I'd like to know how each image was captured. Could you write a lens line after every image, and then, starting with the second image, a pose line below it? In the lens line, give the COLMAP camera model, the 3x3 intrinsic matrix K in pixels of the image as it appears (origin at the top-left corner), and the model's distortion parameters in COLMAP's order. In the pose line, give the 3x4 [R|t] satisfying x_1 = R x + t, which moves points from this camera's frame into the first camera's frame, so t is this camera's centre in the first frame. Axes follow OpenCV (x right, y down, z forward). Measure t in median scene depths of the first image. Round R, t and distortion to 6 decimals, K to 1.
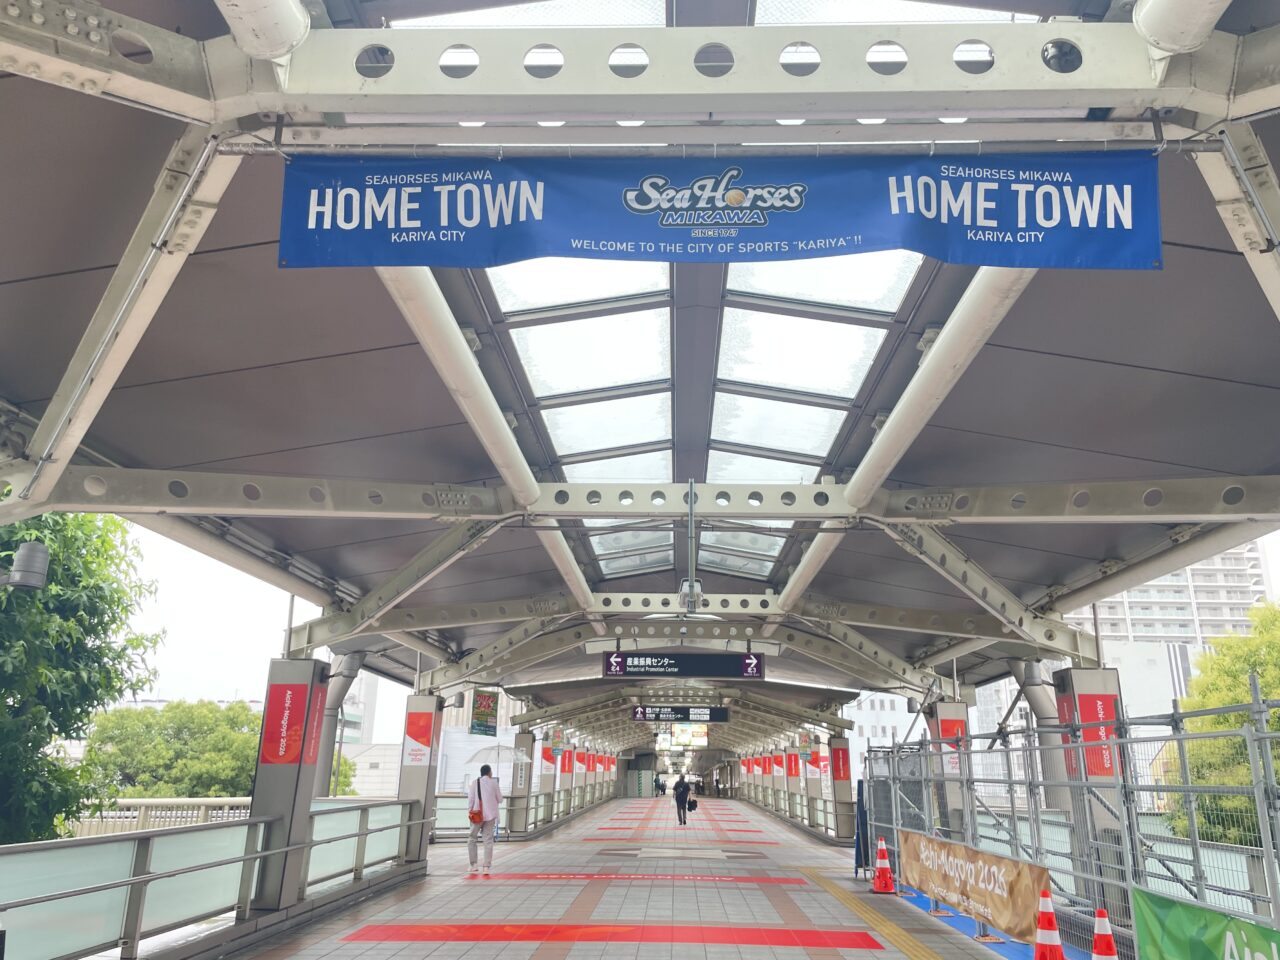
lens RADIAL K [[962.7, 0, 648.0], [0, 962.7, 475.3], [0, 0, 1]] dist [0.057979, -0.056803]
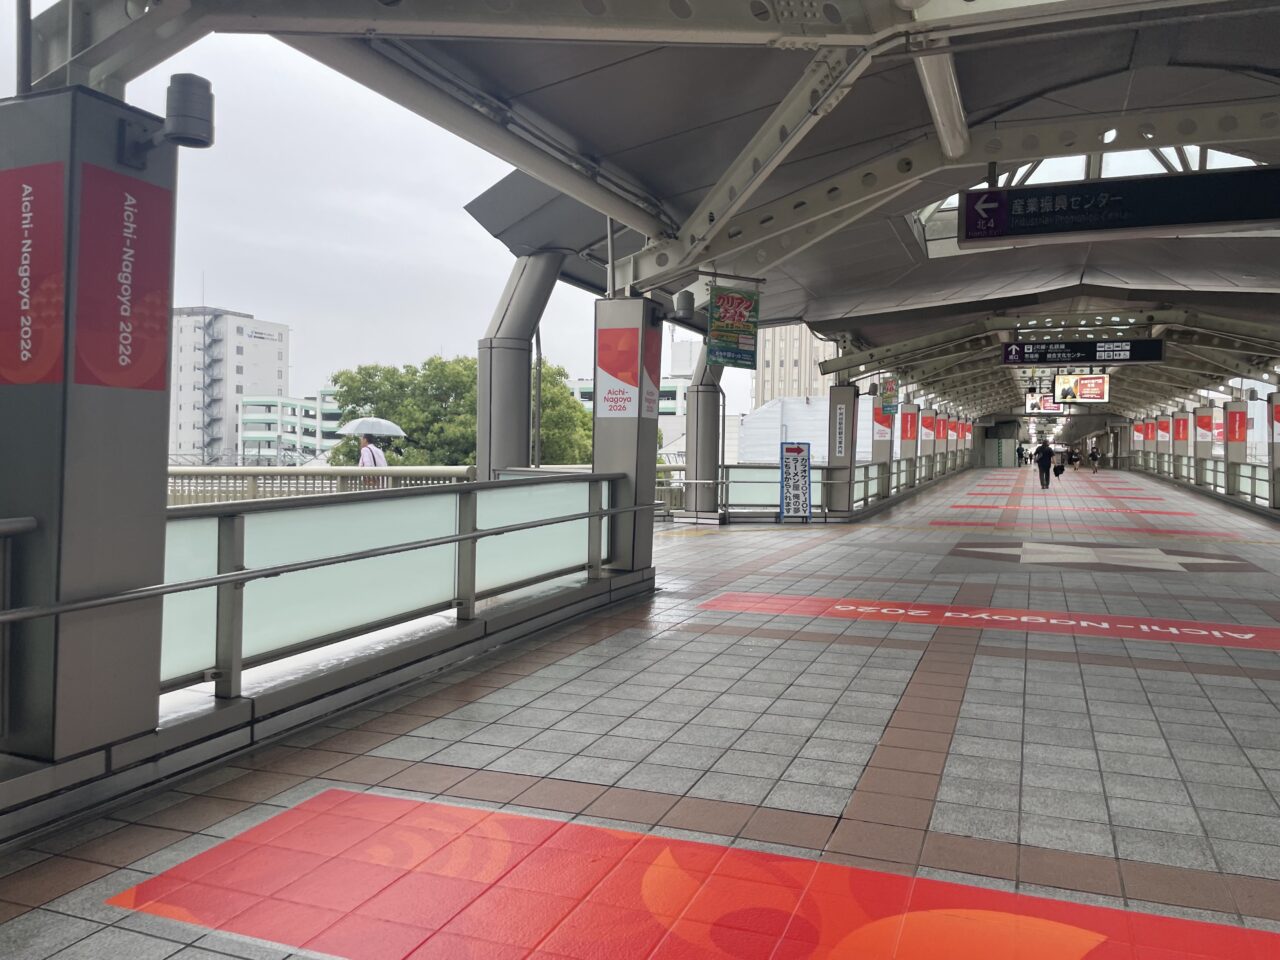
lens RADIAL K [[962.7, 0, 648.0], [0, 962.7, 475.3], [0, 0, 1]] dist [0.057979, -0.056803]
pose [[0.938730, 0.006375, -0.344594, -0.014348], [0.105806, 0.946219, 0.305737, 0.090223], [0.328010, -0.323464, 0.887570, 0.276830]]
